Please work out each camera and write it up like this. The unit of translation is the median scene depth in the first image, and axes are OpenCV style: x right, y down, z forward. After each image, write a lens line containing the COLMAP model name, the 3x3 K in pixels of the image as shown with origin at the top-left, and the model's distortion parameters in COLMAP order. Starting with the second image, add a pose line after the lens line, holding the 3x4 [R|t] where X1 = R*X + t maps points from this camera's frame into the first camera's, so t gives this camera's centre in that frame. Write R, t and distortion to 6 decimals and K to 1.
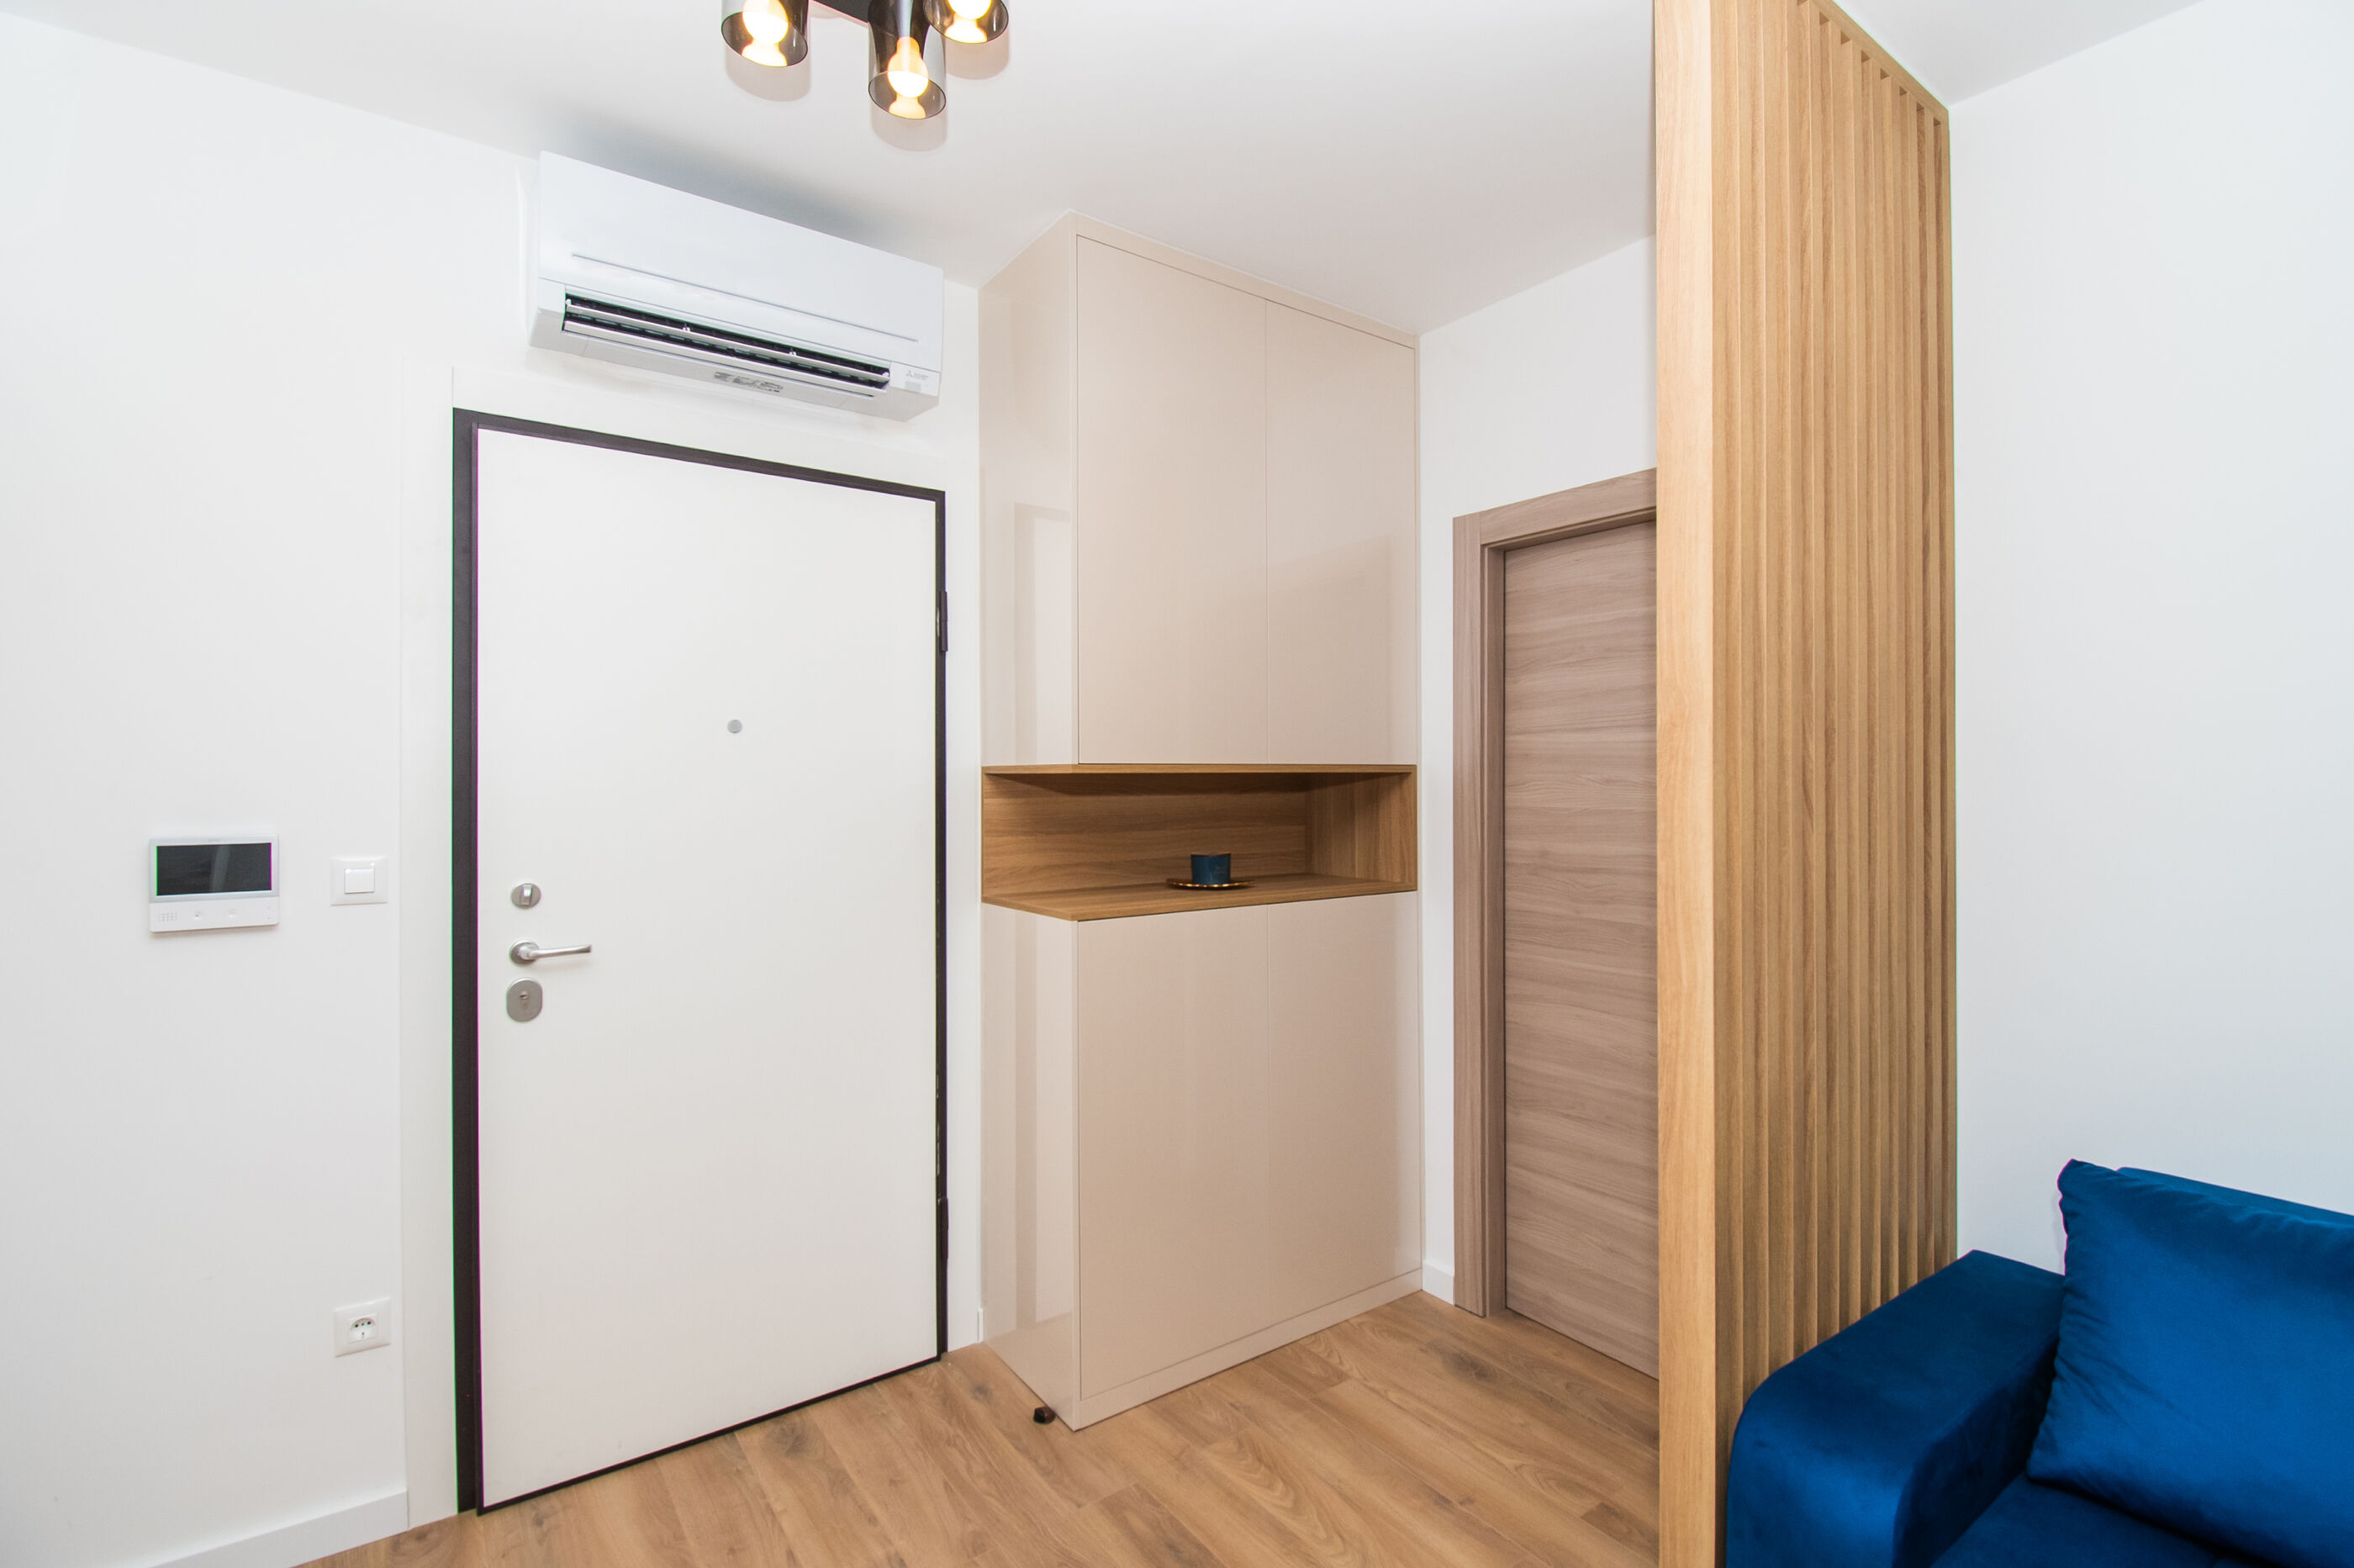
lens RADIAL K [[1054.1, 0, 1193.0], [0, 1054.1, 772.0], [0, 0, 1]] dist [0.000620, -0.012352]
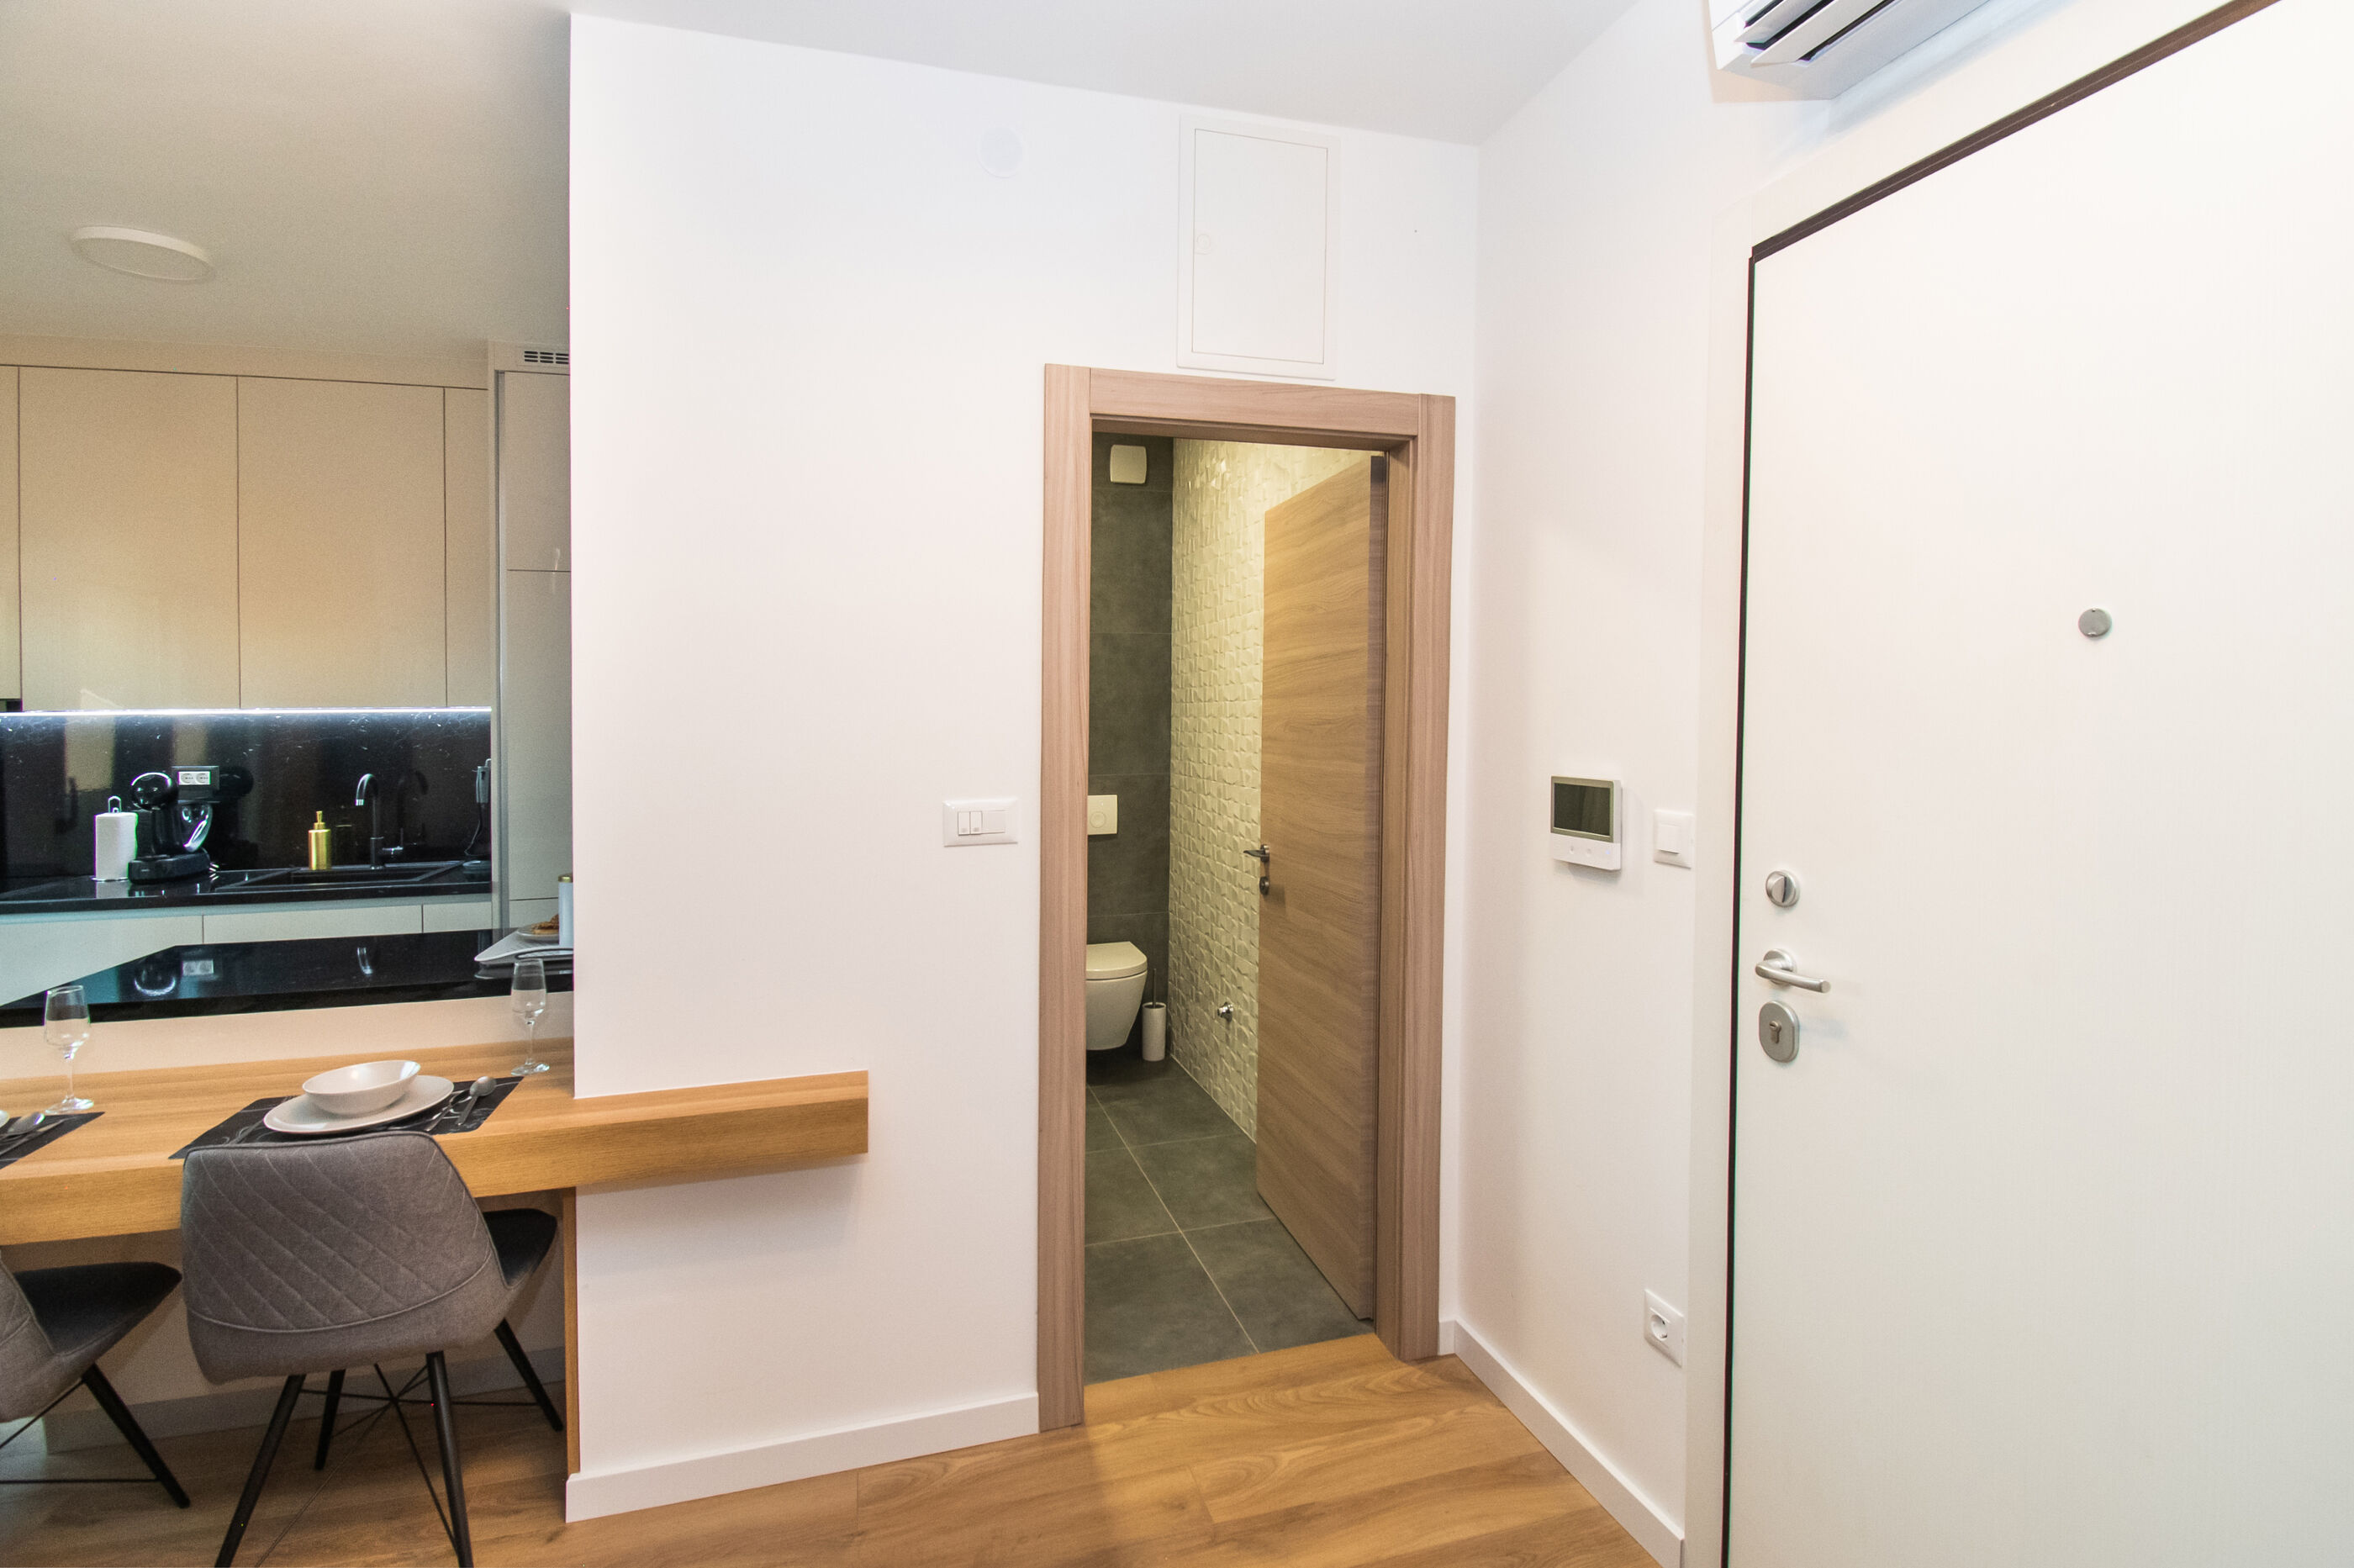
lens RADIAL K [[1054.1, 0, 1193.0], [0, 1054.1, 772.0], [0, 0, 1]] dist [0.000620, -0.012352]
pose [[-0.339003, 0.047919, -0.939564, 0.137764], [0.007826, 0.998811, 0.048117, 0.000092], [0.940753, 0.008959, -0.338975, 0.690546]]
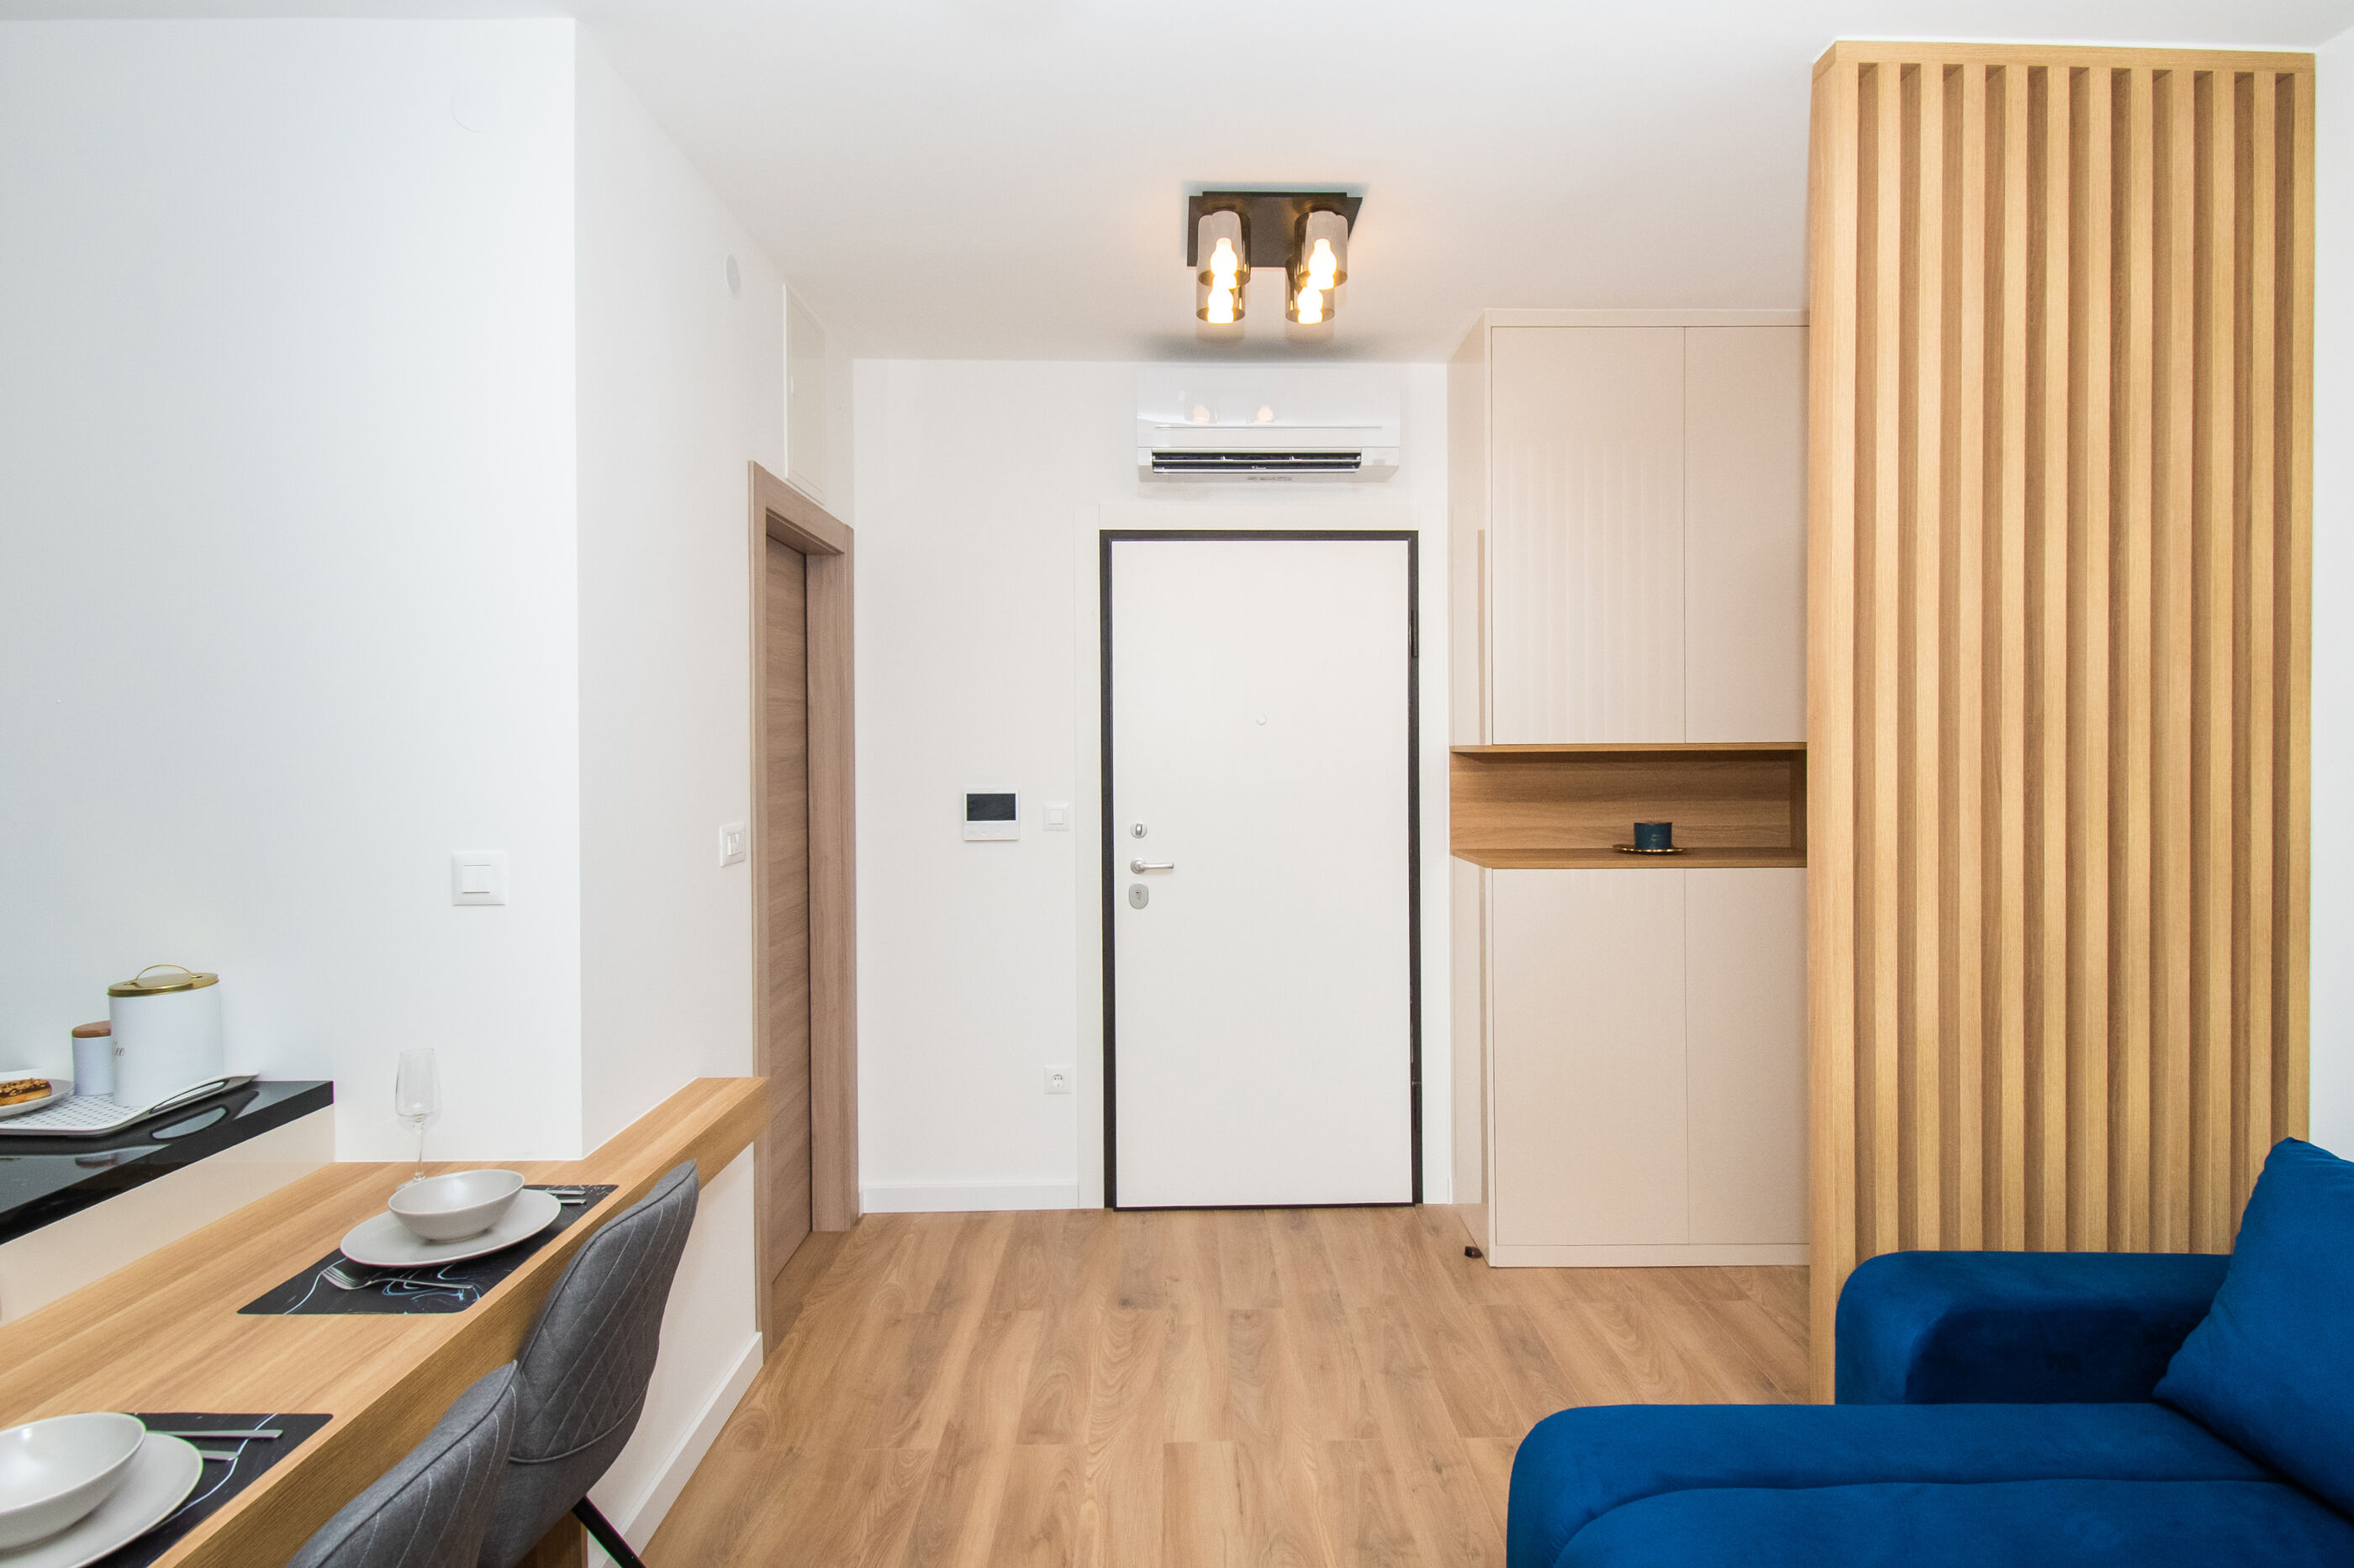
lens RADIAL K [[1191.0, 0, 1210.0], [0, 1191.0, 759.1], [0, 0, 1]] dist [0.018745, -0.023985]
pose [[0.822204, 0.003540, -0.569182, 0.384706], [0.005779, 0.999877, 0.014566, -0.013056], [0.569164, -0.015265, 0.822082, -0.337562]]
